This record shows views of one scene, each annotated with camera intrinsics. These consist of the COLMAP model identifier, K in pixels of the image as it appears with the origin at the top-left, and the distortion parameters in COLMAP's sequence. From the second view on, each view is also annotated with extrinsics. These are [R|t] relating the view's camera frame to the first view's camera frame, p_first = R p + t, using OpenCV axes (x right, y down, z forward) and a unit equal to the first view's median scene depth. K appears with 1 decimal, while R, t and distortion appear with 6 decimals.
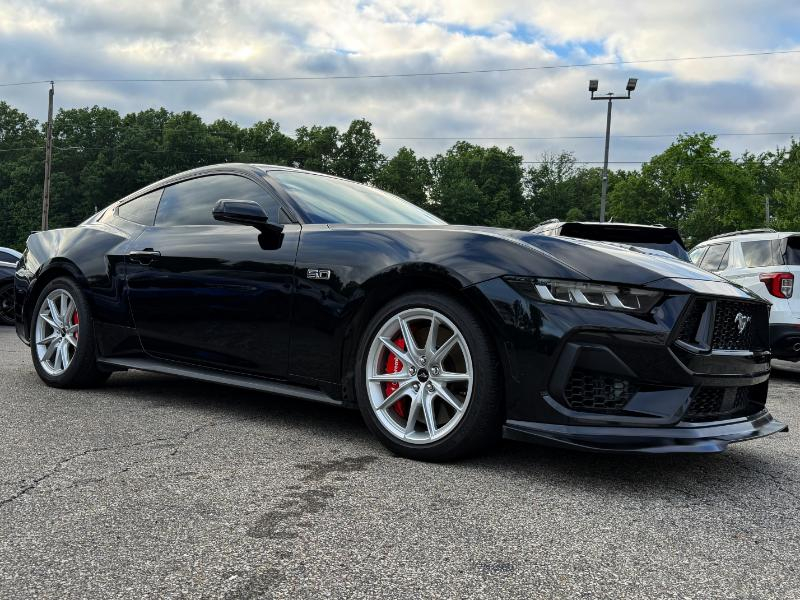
lens RADIAL K [[769.8, 0, 399.9], [0, 769.8, 299.5], [0, 0, 1]] dist [0.162867, -0.348147]
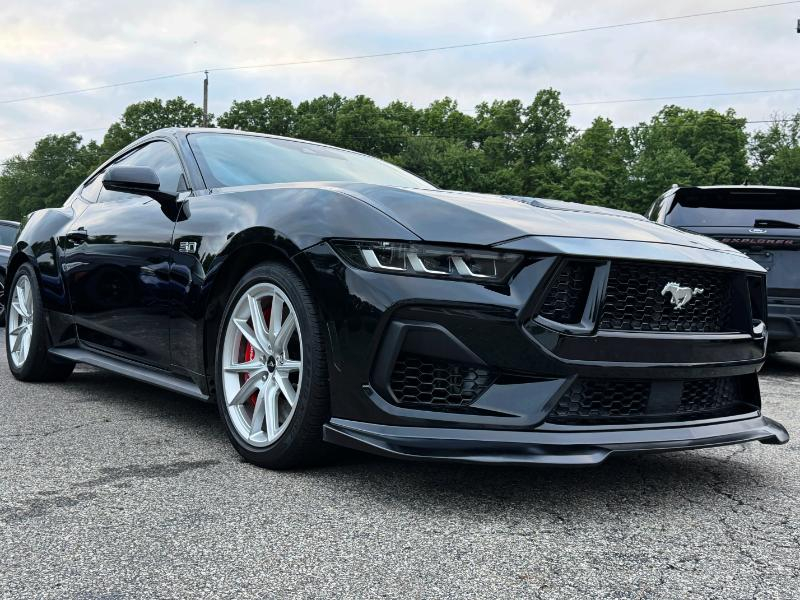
lens RADIAL K [[850.9, 0, 398.4], [0, 850.9, 301.2], [0, 0, 1]] dist [0.184964, -0.443102]
pose [[0.973987, -0.012686, -0.226247, 0.365618], [0.014748, 0.999864, 0.007427, 0.025475], [0.226122, -0.010571, 0.974042, 0.135047]]
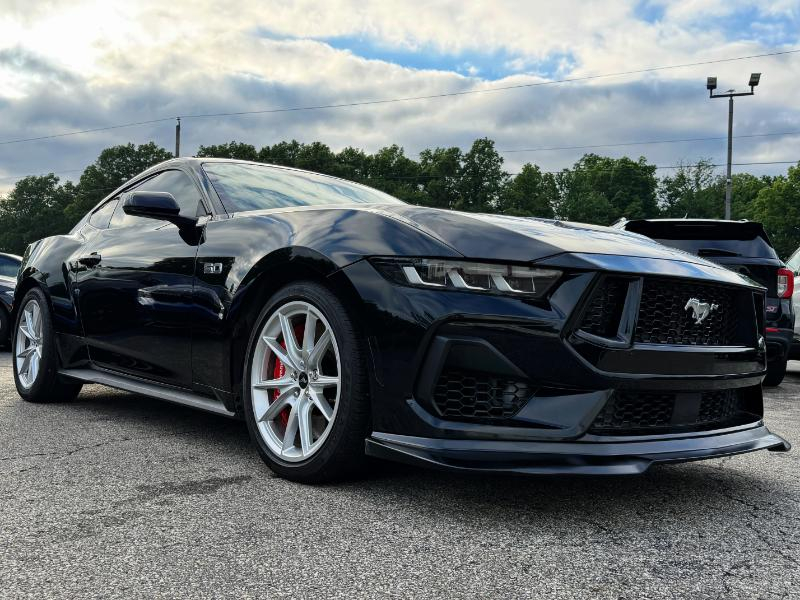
lens RADIAL K [[769.0, 0, 396.9], [0, 769.0, 300.1], [0, 0, 1]] dist [0.169376, -0.374411]
pose [[0.985498, -0.024521, -0.167904, 0.272038], [0.020350, 0.999441, -0.026520, 0.034042], [0.168460, 0.022719, 0.985447, 0.174876]]
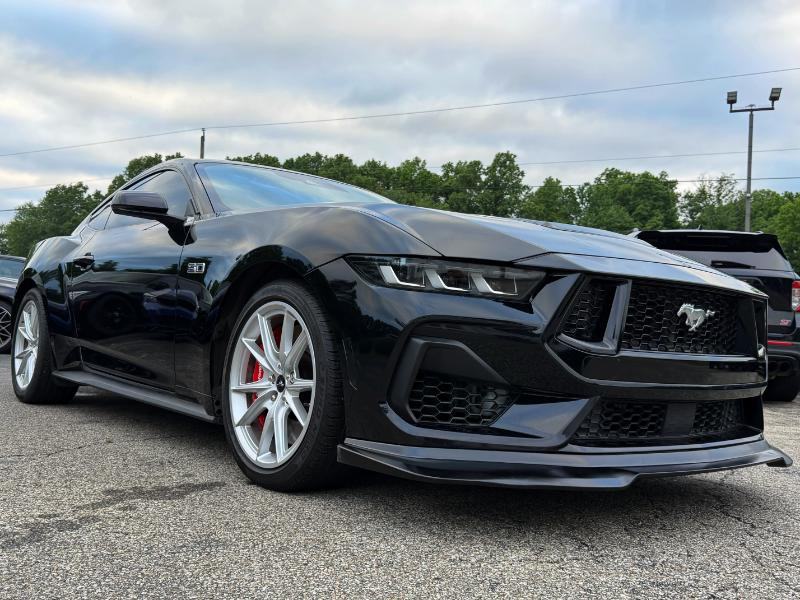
lens RADIAL K [[762.0, 0, 397.9], [0, 762.0, 300.6], [0, 0, 1]] dist [0.155599, -0.336146]
pose [[0.981261, -0.013220, -0.192230, 0.304563], [0.005592, 0.999177, -0.040174, 0.042740], [0.192603, 0.038347, 0.980527, 0.219776]]
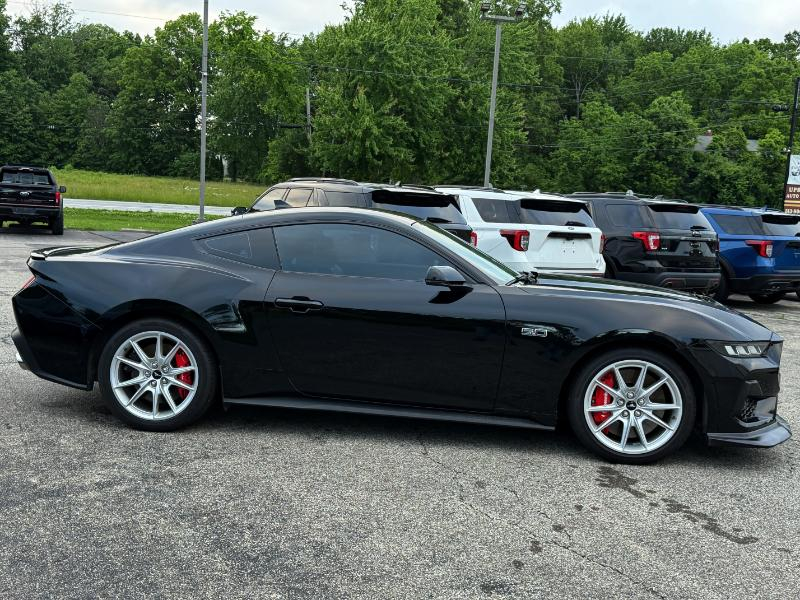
lens RADIAL K [[840.5, 0, 401.2], [0, 840.5, 299.6], [0, 0, 1]] dist [0.154981, -0.300297]
pose [[0.836979, -0.069830, 0.542761, -1.144542], [-0.006158, 0.990560, 0.136938, -0.302557], [-0.547200, -0.117957, 0.828648, -0.043225]]
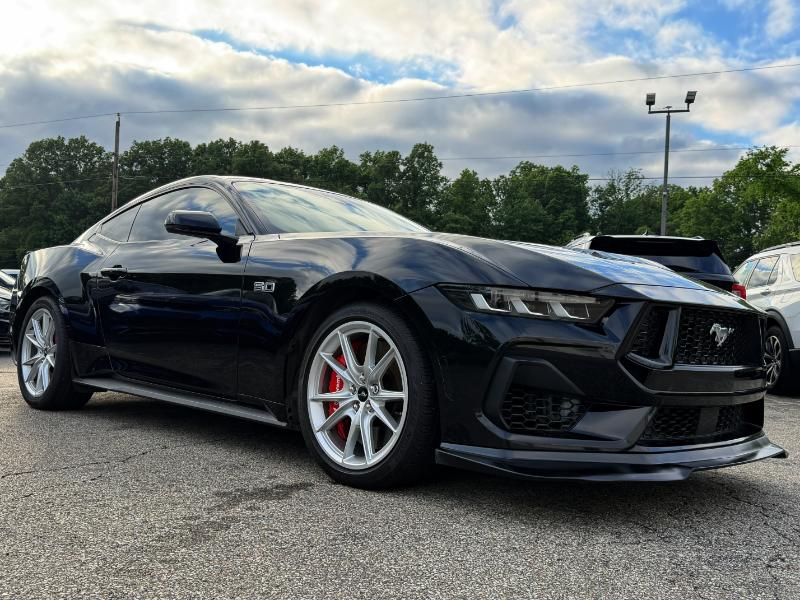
lens RADIAL K [[769.8, 0, 399.9], [0, 769.8, 299.5], [0, 0, 1]] dist [0.162867, -0.348147]
pose [[0.996441, -0.011630, -0.083481, 0.149734], [0.009239, 0.999537, -0.028975, 0.012336], [0.083780, 0.028100, 0.996088, 0.082026]]
